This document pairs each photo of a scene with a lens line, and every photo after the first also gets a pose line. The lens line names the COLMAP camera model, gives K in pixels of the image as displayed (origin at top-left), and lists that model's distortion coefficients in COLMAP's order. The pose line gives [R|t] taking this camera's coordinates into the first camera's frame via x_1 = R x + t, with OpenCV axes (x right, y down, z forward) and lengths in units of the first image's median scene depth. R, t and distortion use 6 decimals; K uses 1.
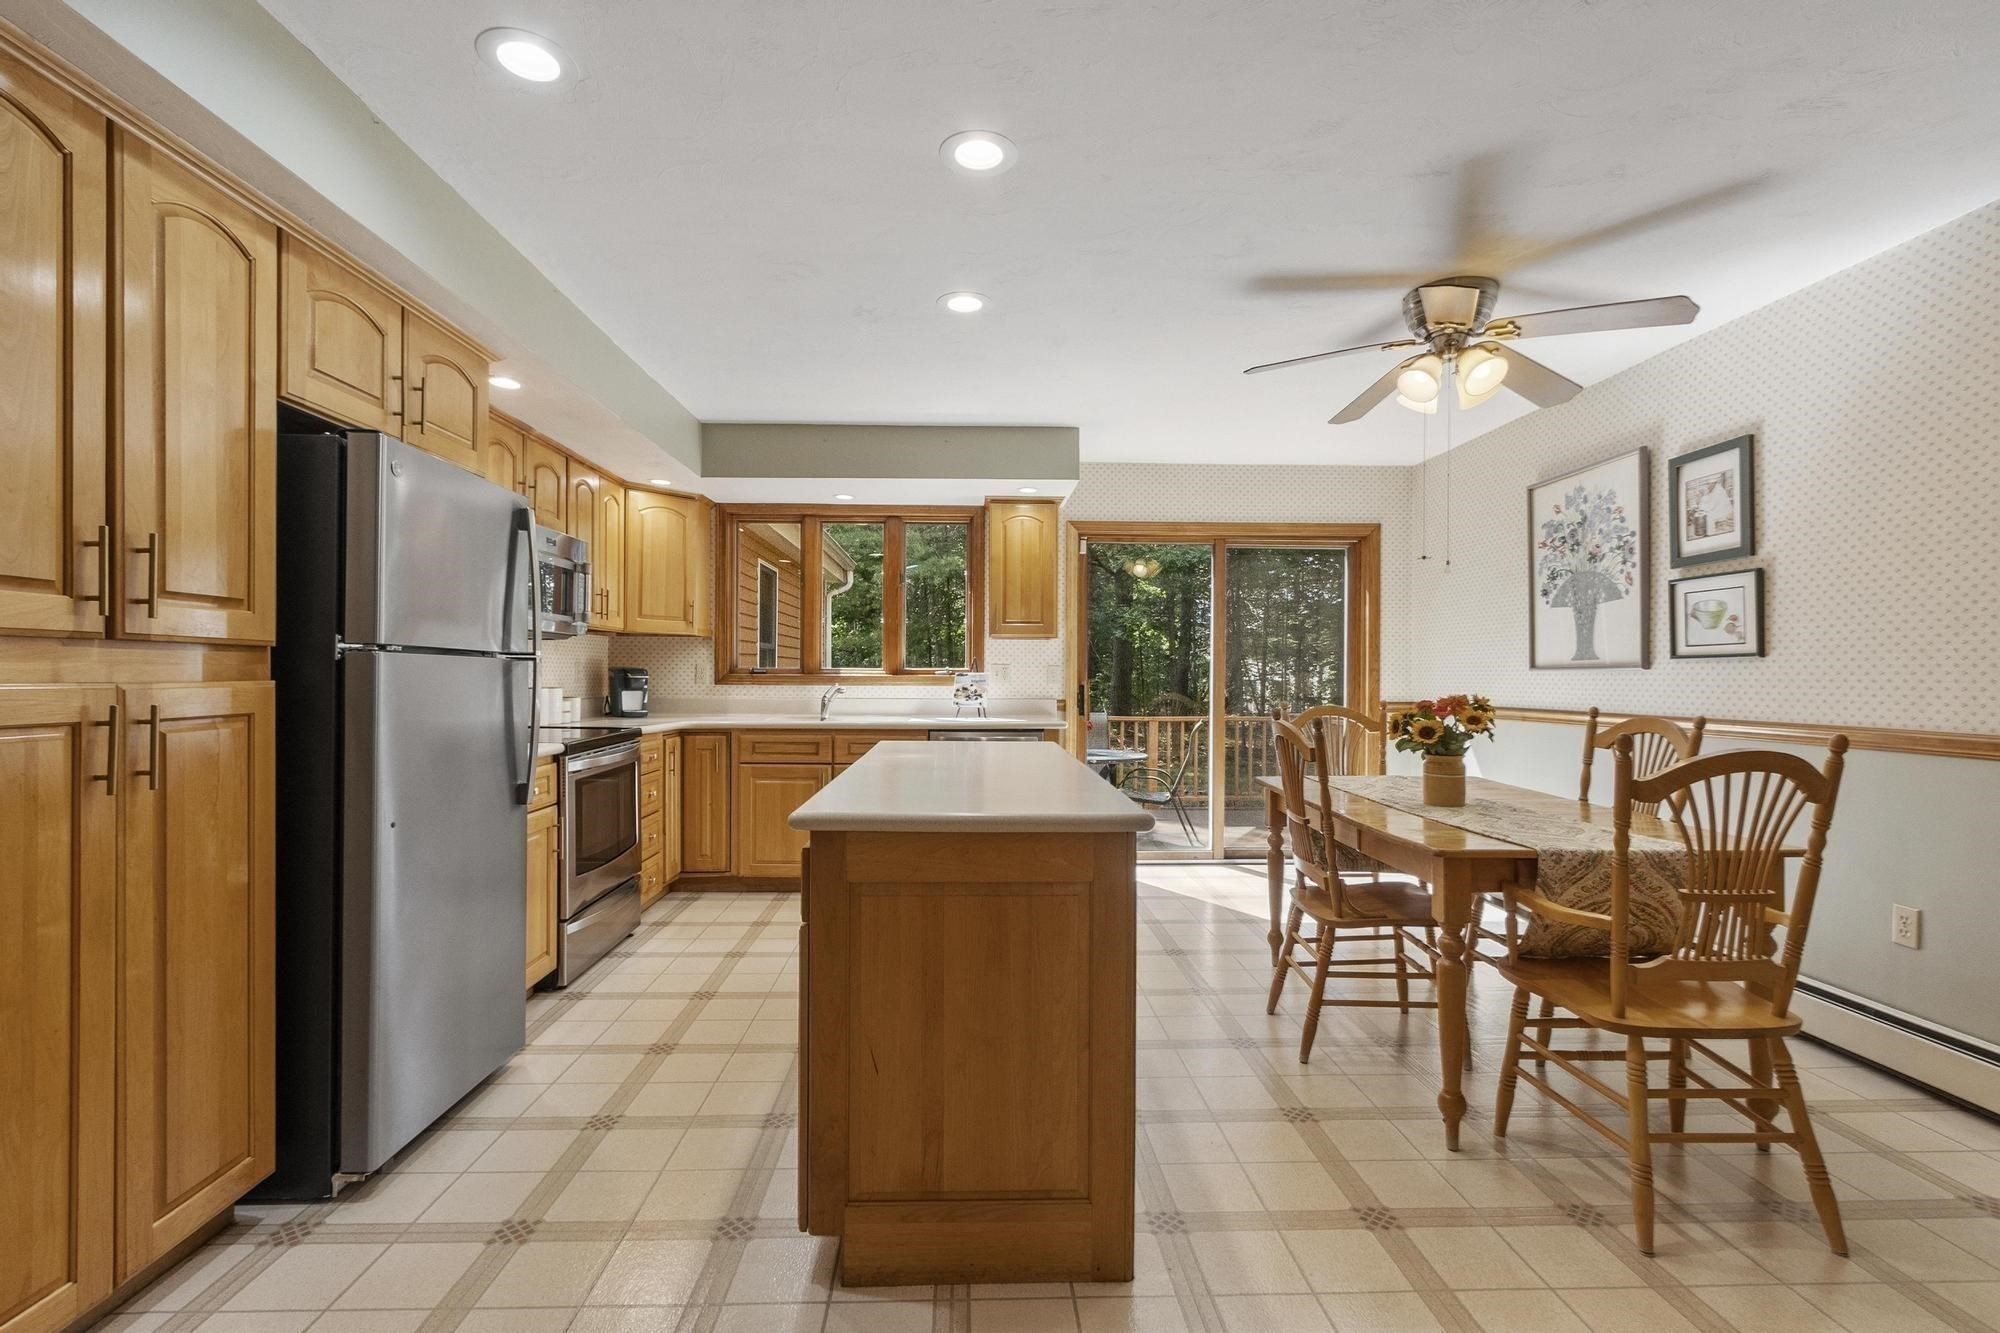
lens RADIAL K [[883.0, 0, 1007.7], [0, 883.0, 677.5], [0, 0, 1]] dist [0.002747, -0.000408]
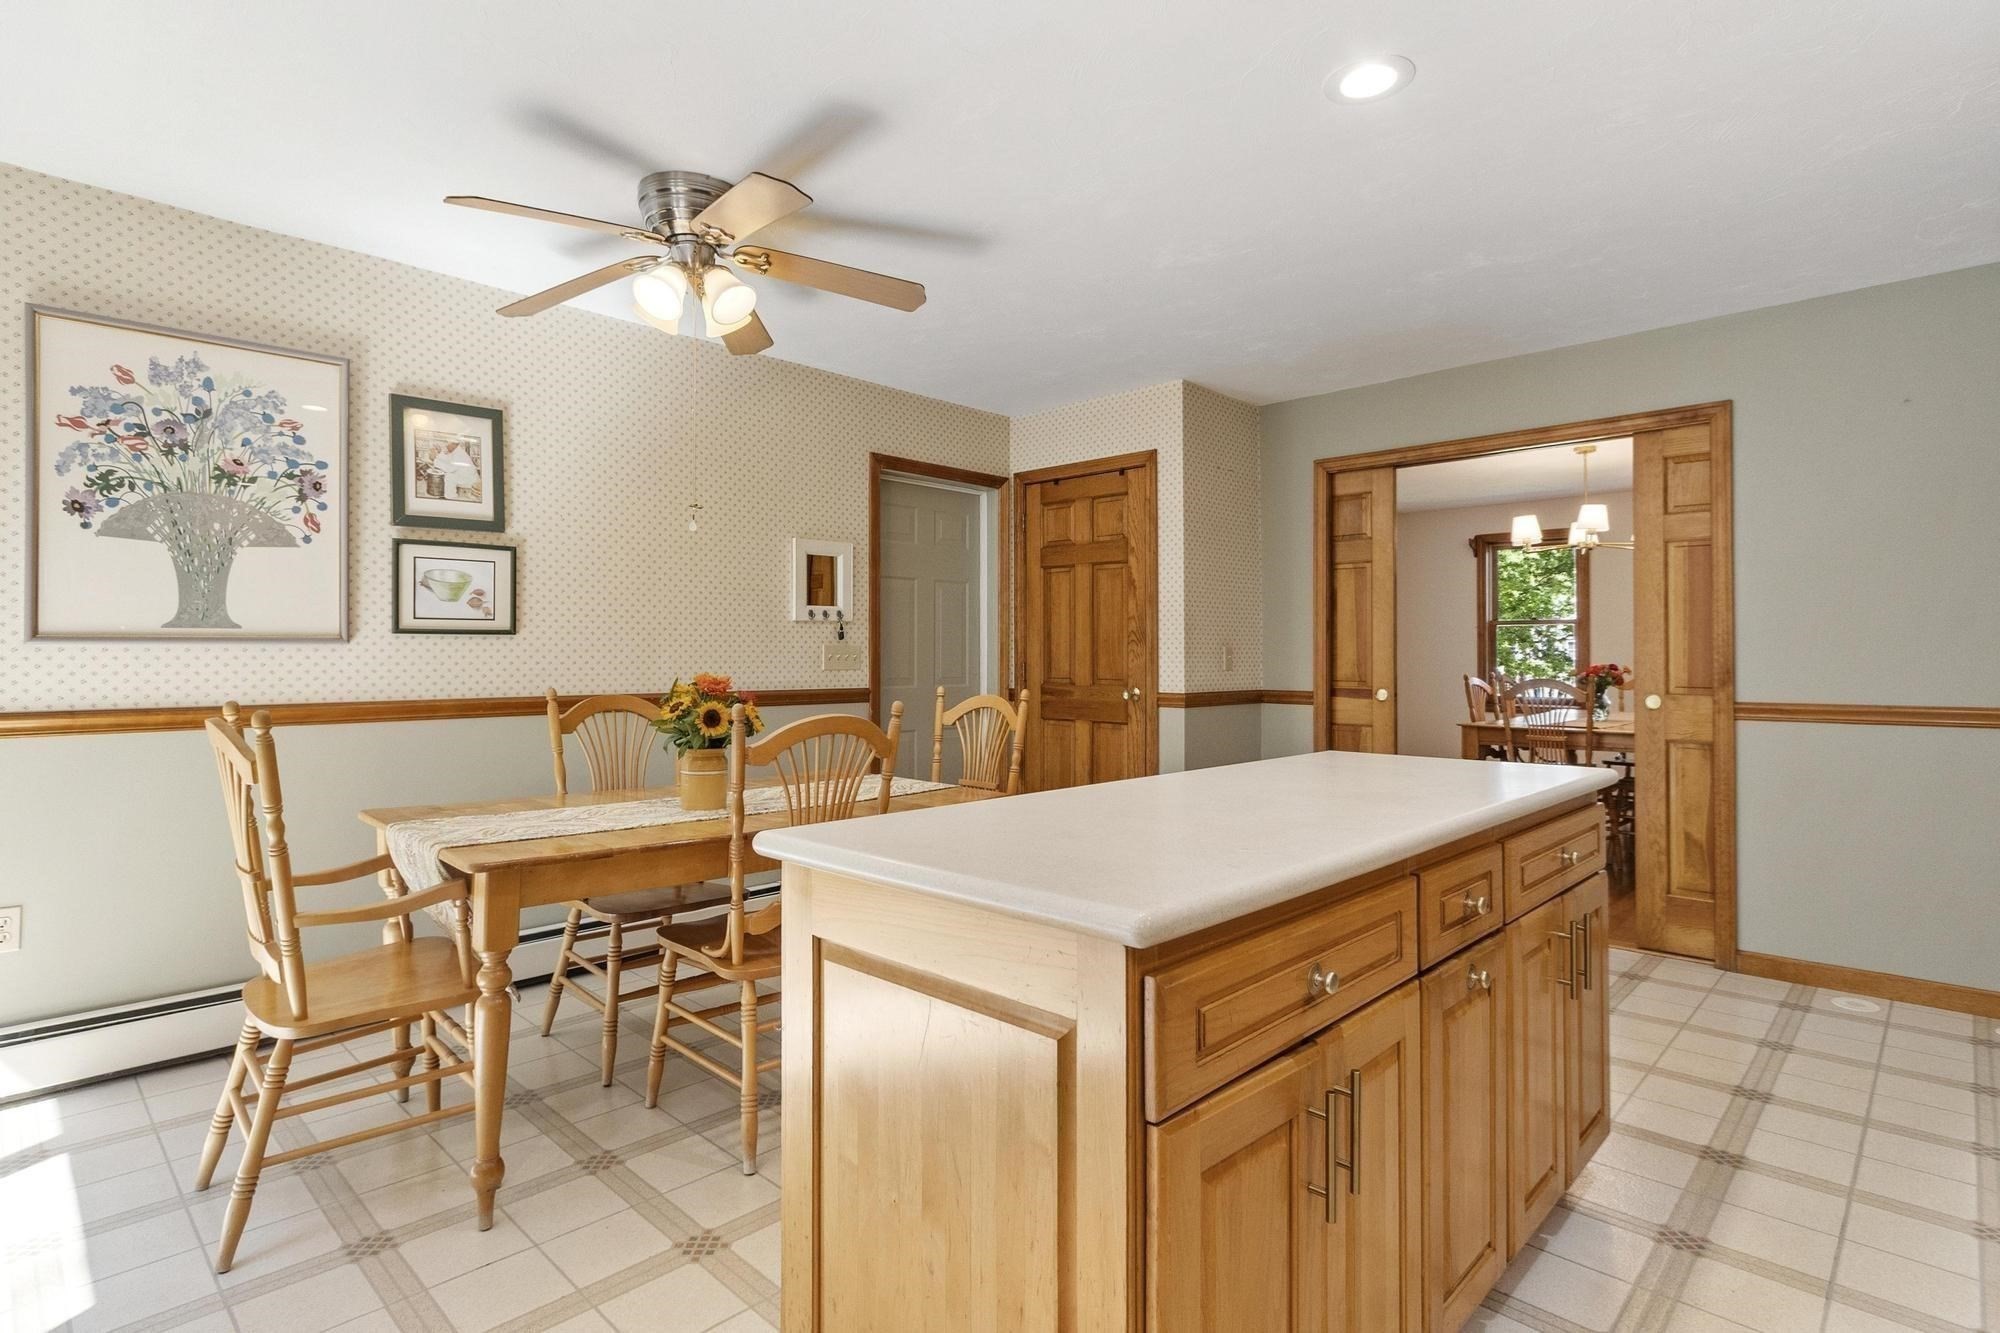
lens RADIAL K [[1019.7, 0, 994.6], [0, 1019.7, 652.9], [0, 0, 1]] dist [-0.005244, -0.000630]
pose [[-0.684560, -0.003903, 0.728946, -0.360323], [-0.002141, 0.999992, 0.003344, -0.006233], [-0.728953, 0.000728, -0.684563, 1.306320]]
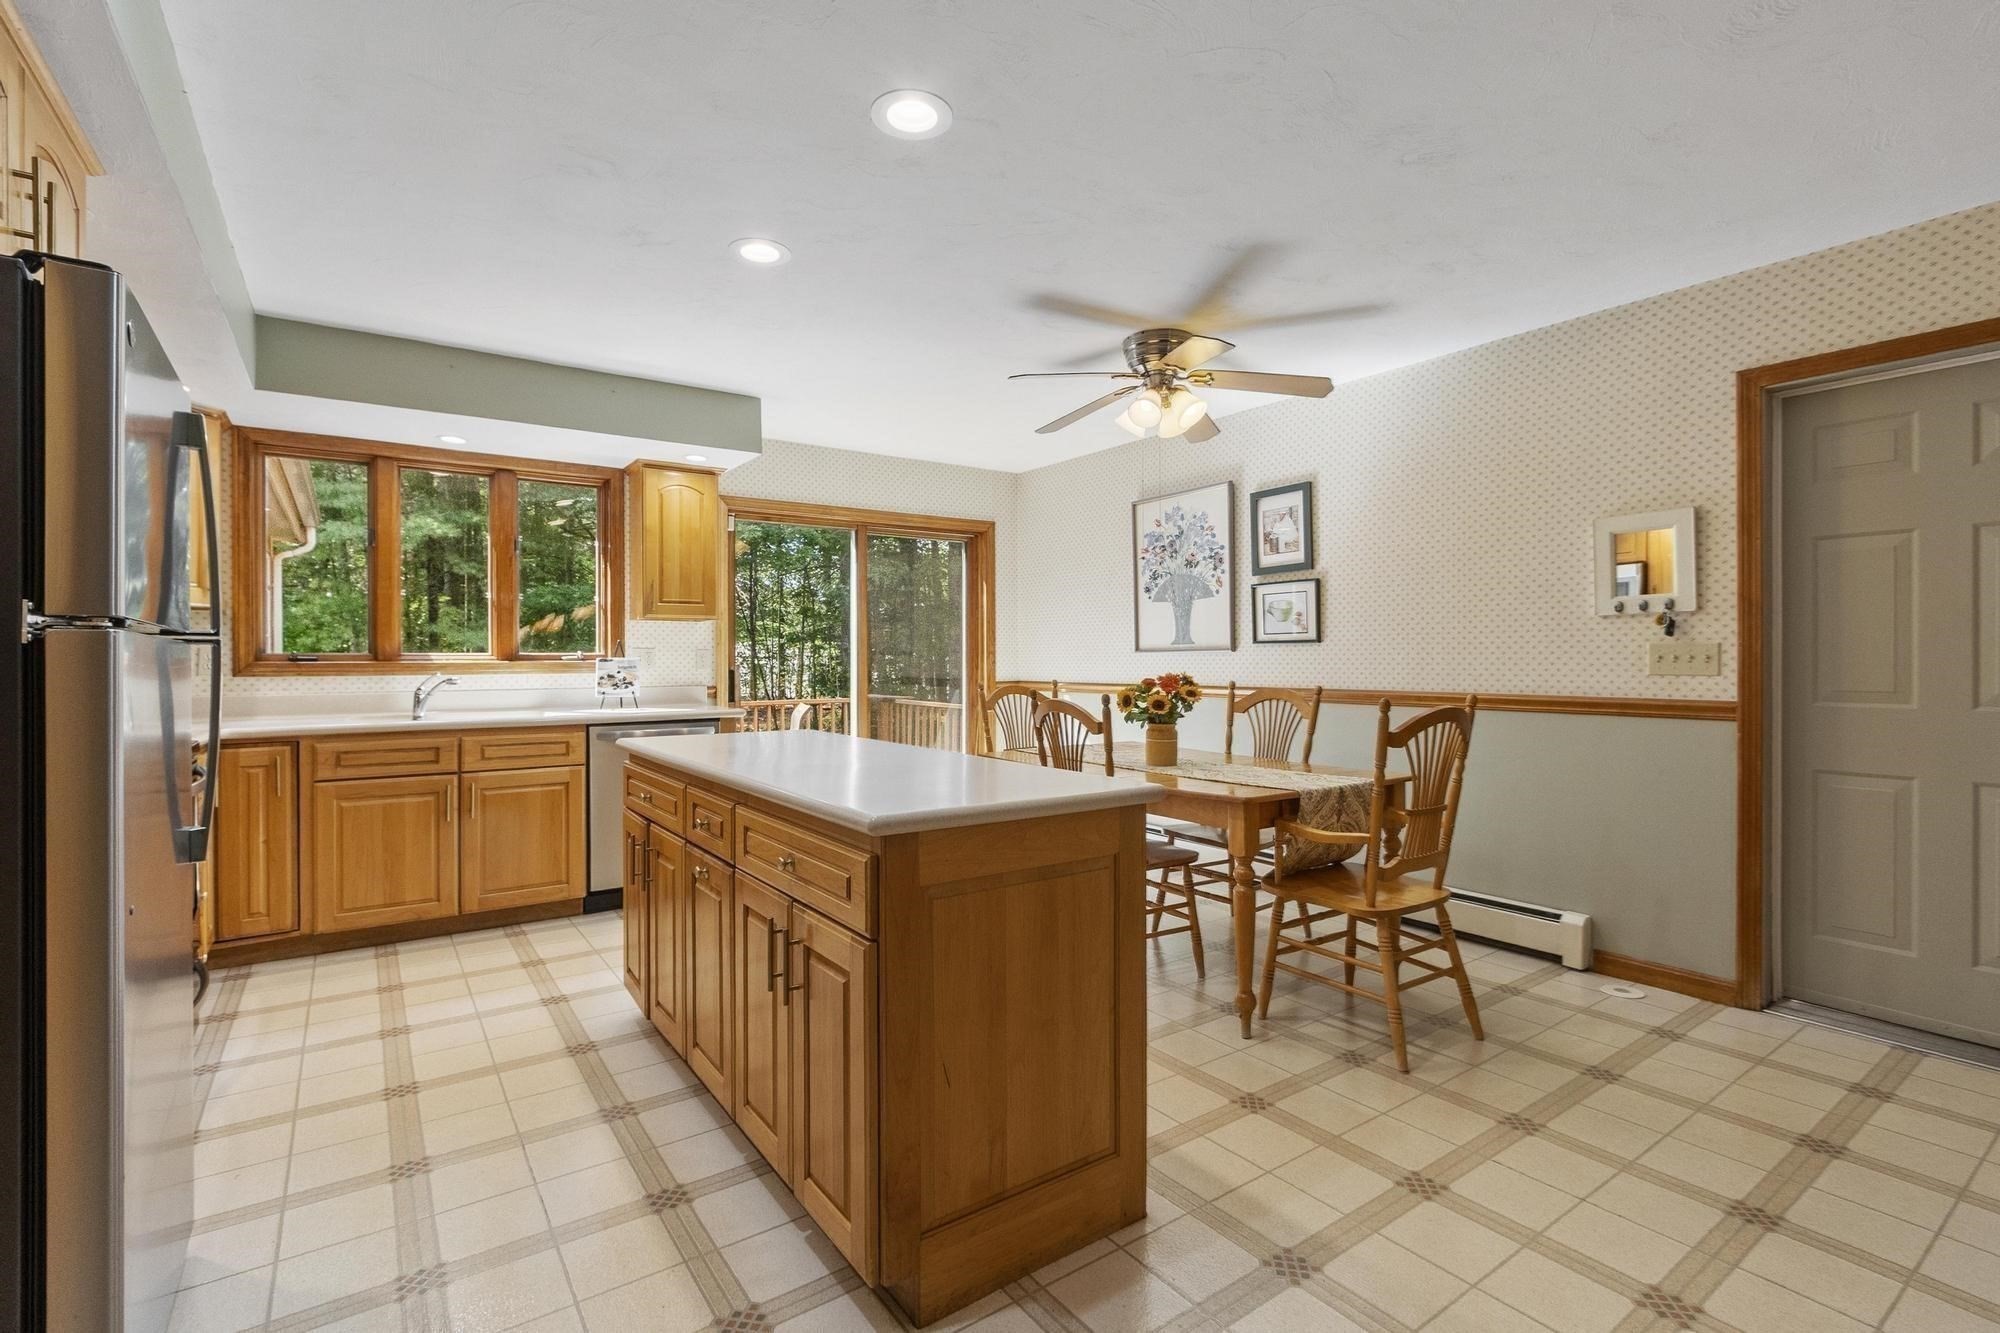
lens RADIAL K [[883.0, 0, 991.9], [0, 883.0, 663.2], [0, 0, 1]] dist [0.002747, -0.000408]
pose [[0.845762, -0.010195, 0.533463, -0.302644], [0.008705, 0.999948, 0.005309, -0.002435], [-0.533490, 0.000153, 0.845806, 0.092597]]
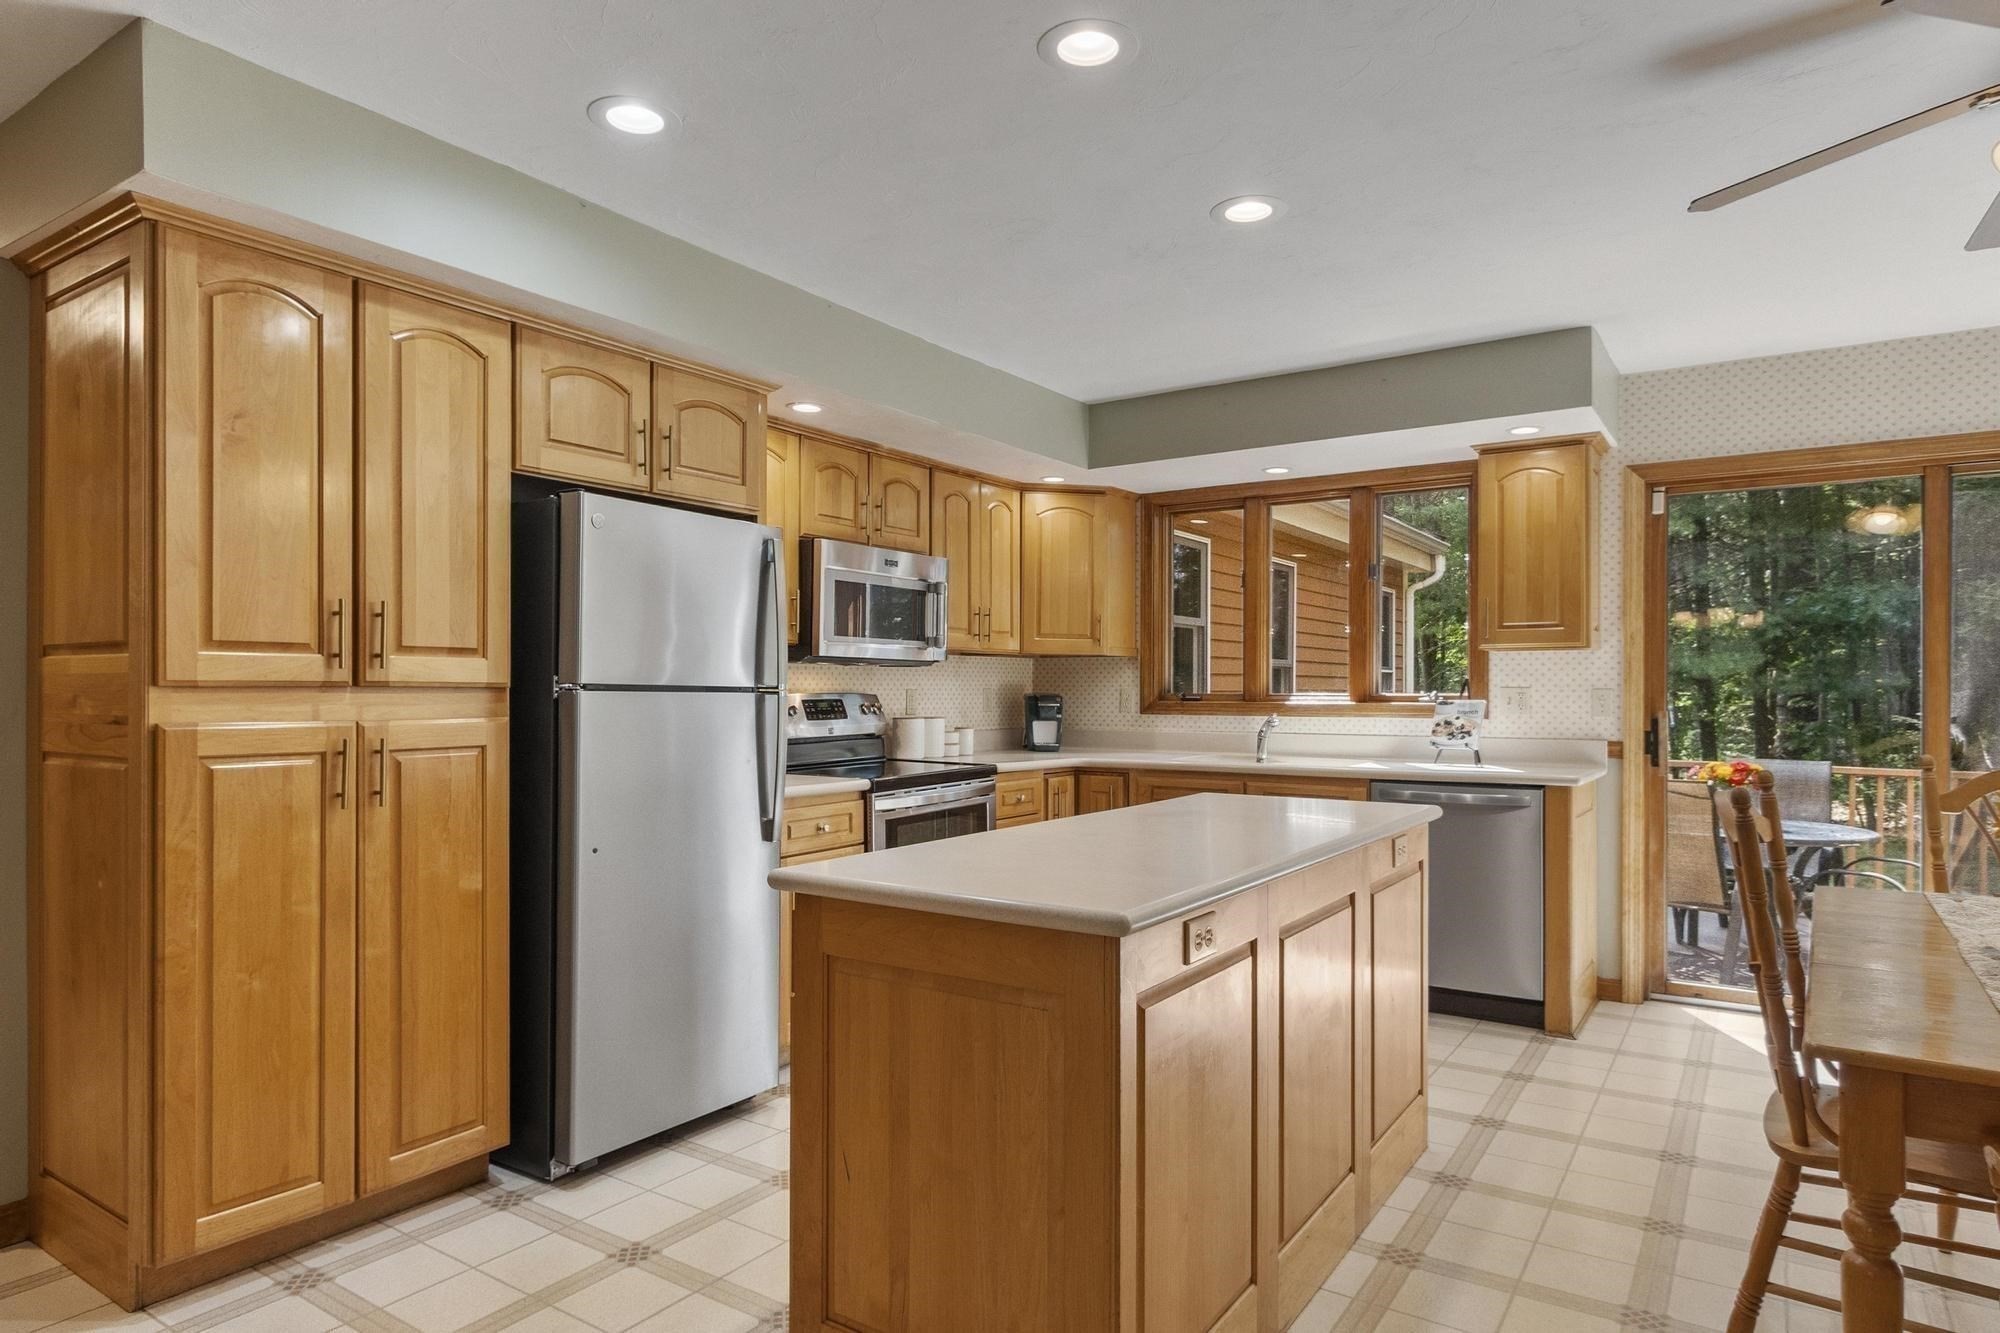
lens RADIAL K [[1155.4, 0, 1030.2], [0, 1155.4, 691.1], [0, 0, 1]] dist [0.000926, -0.000654]
pose [[0.816835, -0.003595, -0.576860, 0.325785], [0.000402, 0.999984, -0.005662, -0.011700], [0.576871, 0.004393, 0.816823, 0.089172]]
